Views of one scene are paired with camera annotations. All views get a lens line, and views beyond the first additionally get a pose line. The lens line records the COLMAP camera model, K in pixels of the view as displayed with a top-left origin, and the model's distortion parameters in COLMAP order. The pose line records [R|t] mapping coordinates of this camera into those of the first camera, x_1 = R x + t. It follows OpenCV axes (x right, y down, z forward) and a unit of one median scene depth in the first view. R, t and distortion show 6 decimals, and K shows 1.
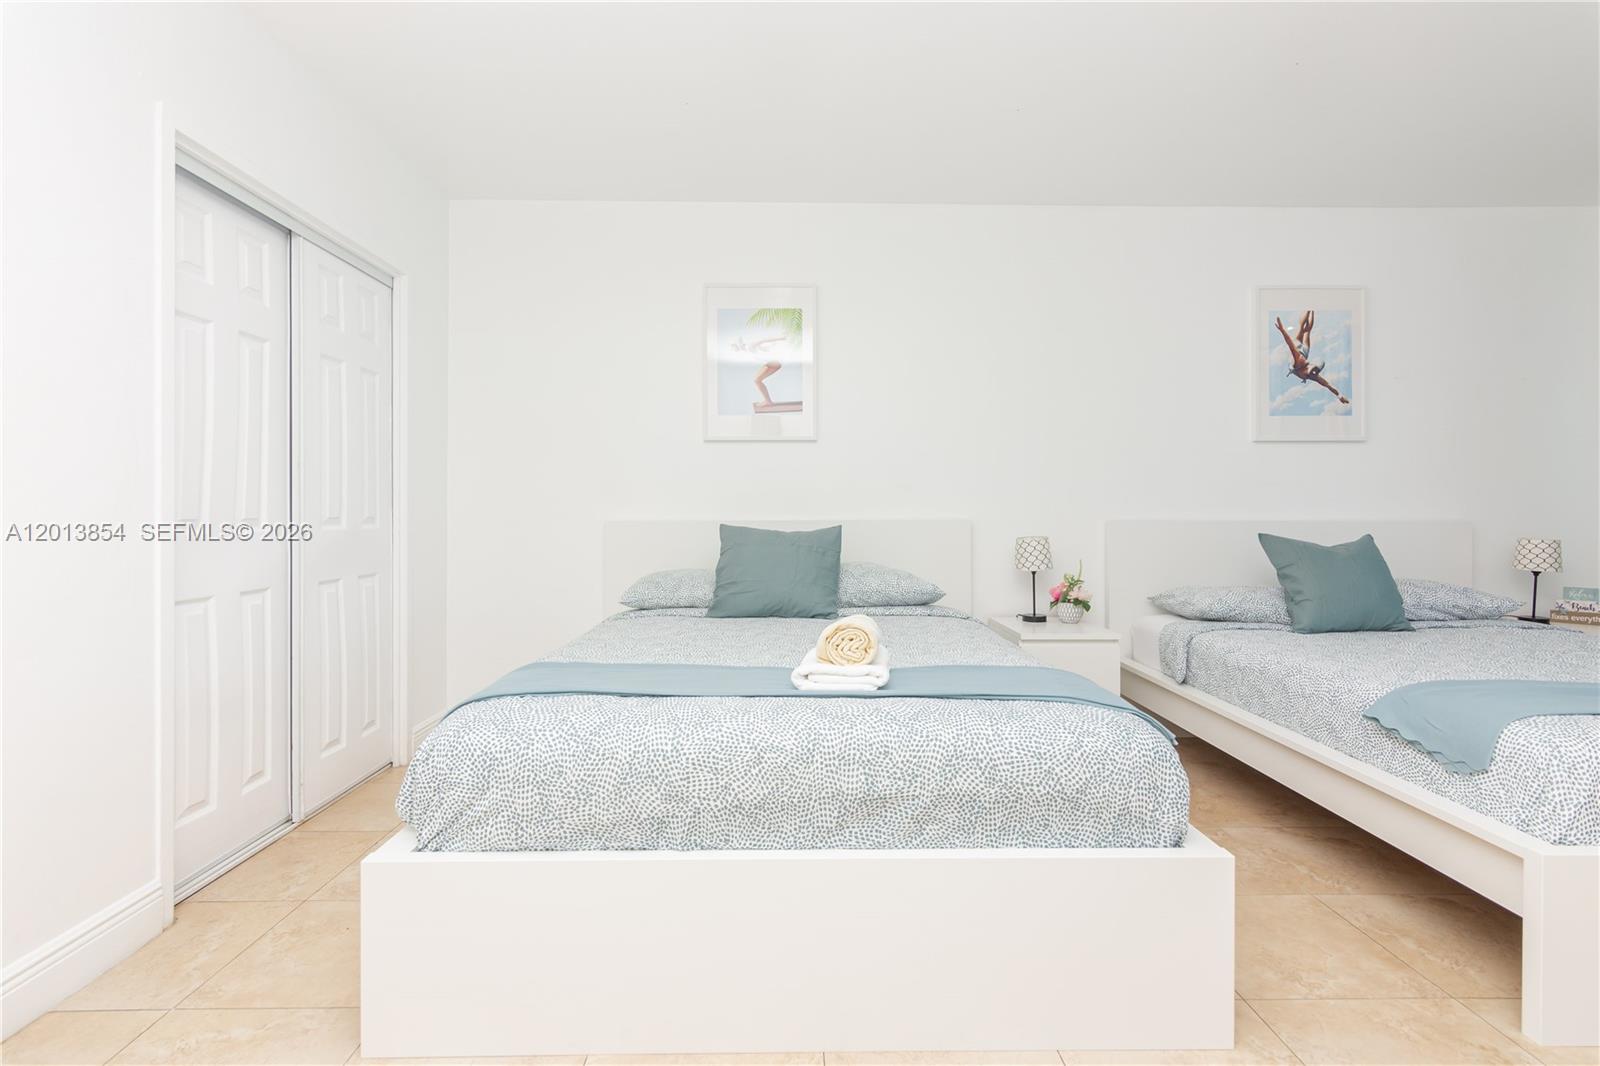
lens RADIAL K [[783.2, 0, 788.5], [0, 783.2, 509.3], [0, 0, 1]] dist [0.002951, -0.000778]
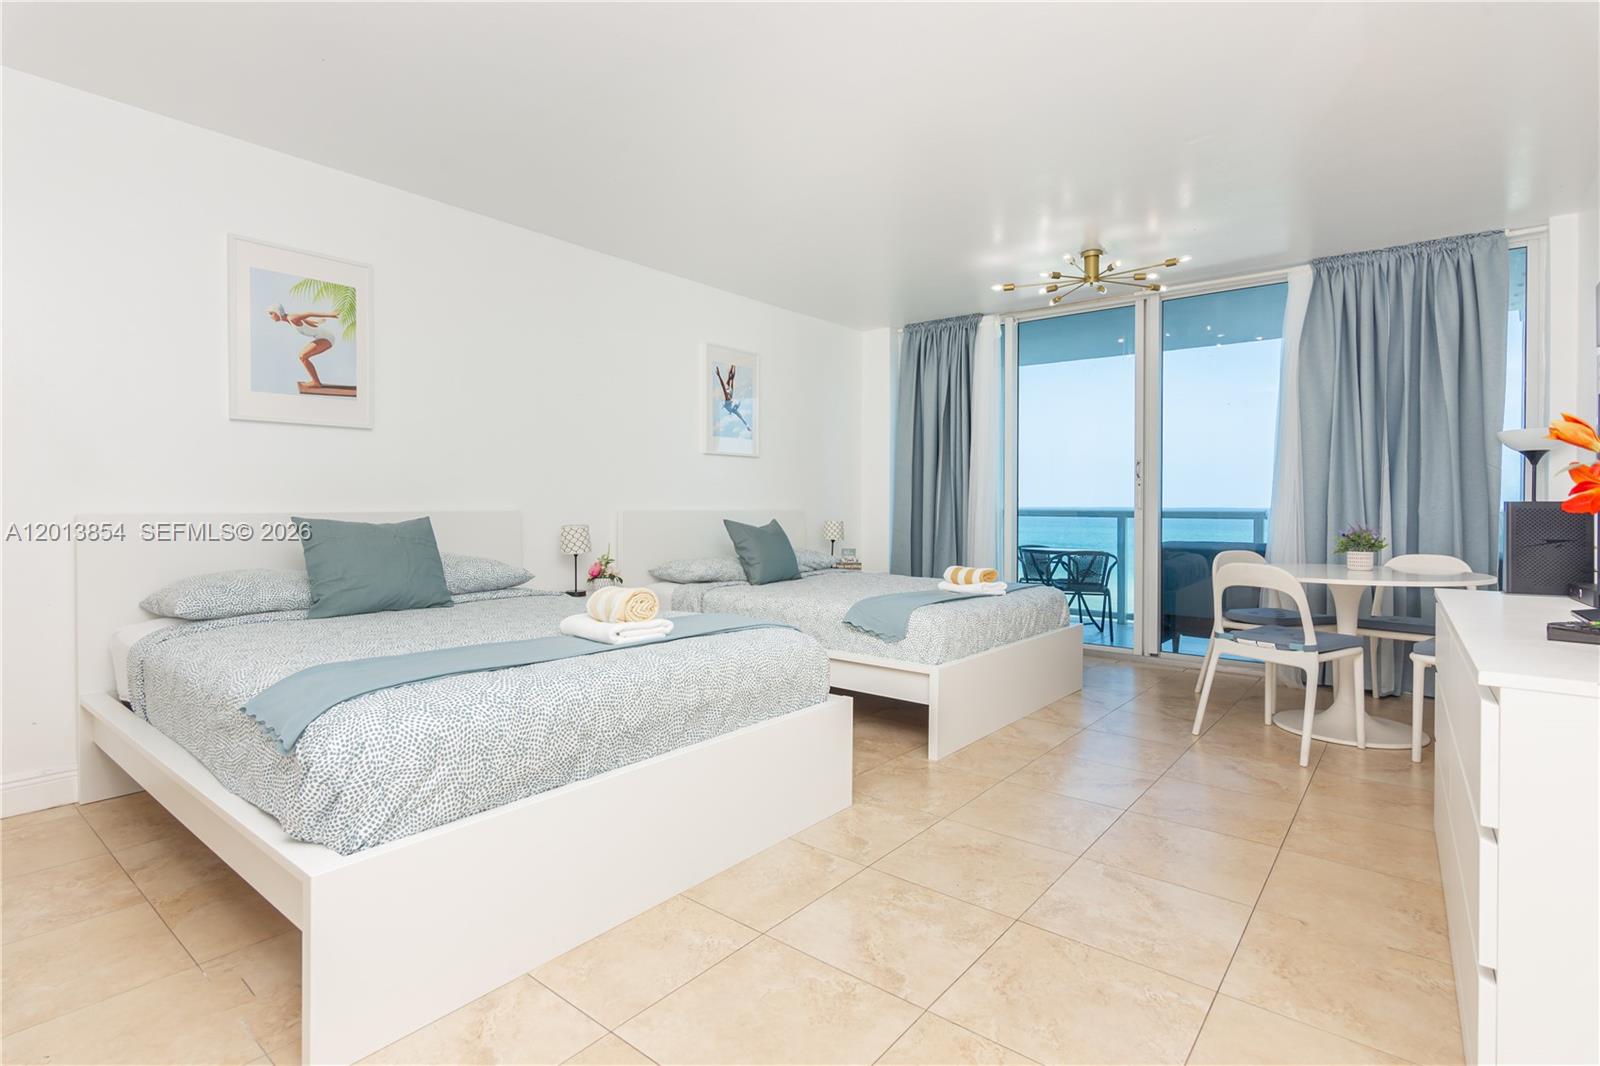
lens RADIAL K [[783.2, 0, 800.5], [0, 783.2, 508.1], [0, 0, 1]] dist [0.002951, -0.000778]
pose [[0.638015, -0.002060, 0.770021, -0.383502], [-0.003827, 0.999976, 0.005846, 0.001237], [-0.770014, -0.006676, 0.637992, -0.017219]]
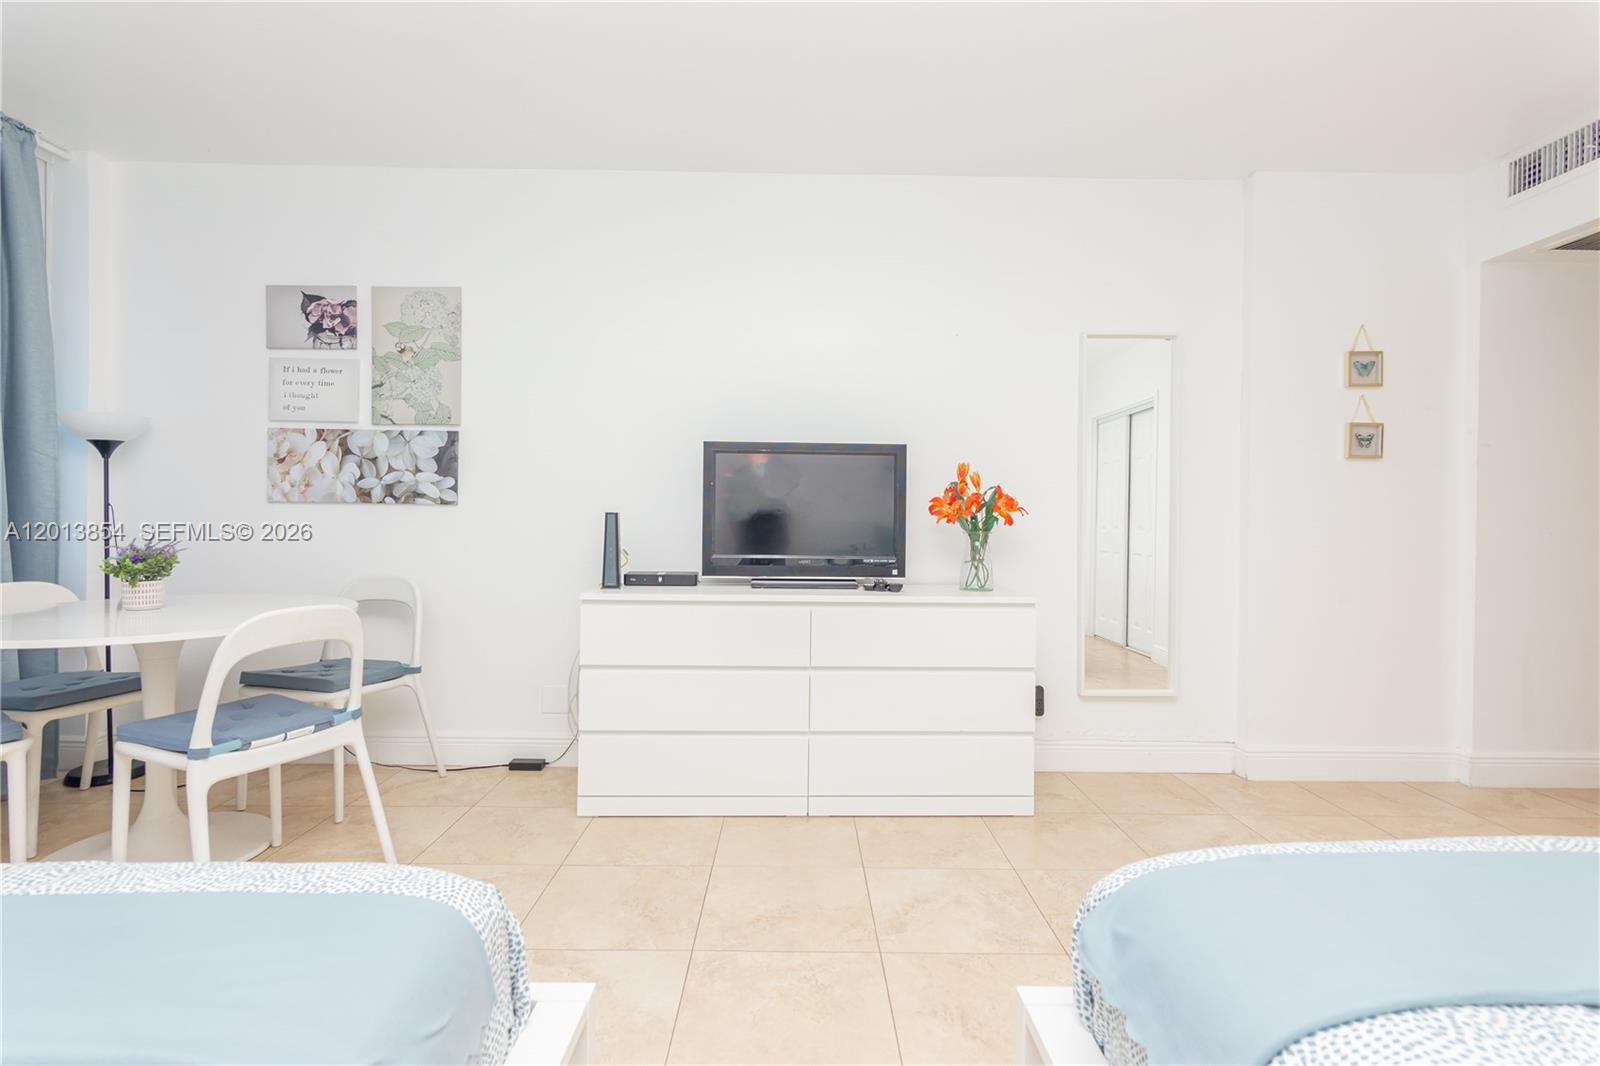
lens RADIAL K [[783.2, 0, 810.6], [0, 783.2, 520.0], [0, 0, 1]] dist [0.002951, -0.000778]
pose [[-0.999885, -0.011631, 0.009715, 0.325522], [-0.011623, 0.999932, 0.000873, 0.001590], [-0.009725, 0.000760, -0.999952, 0.768863]]
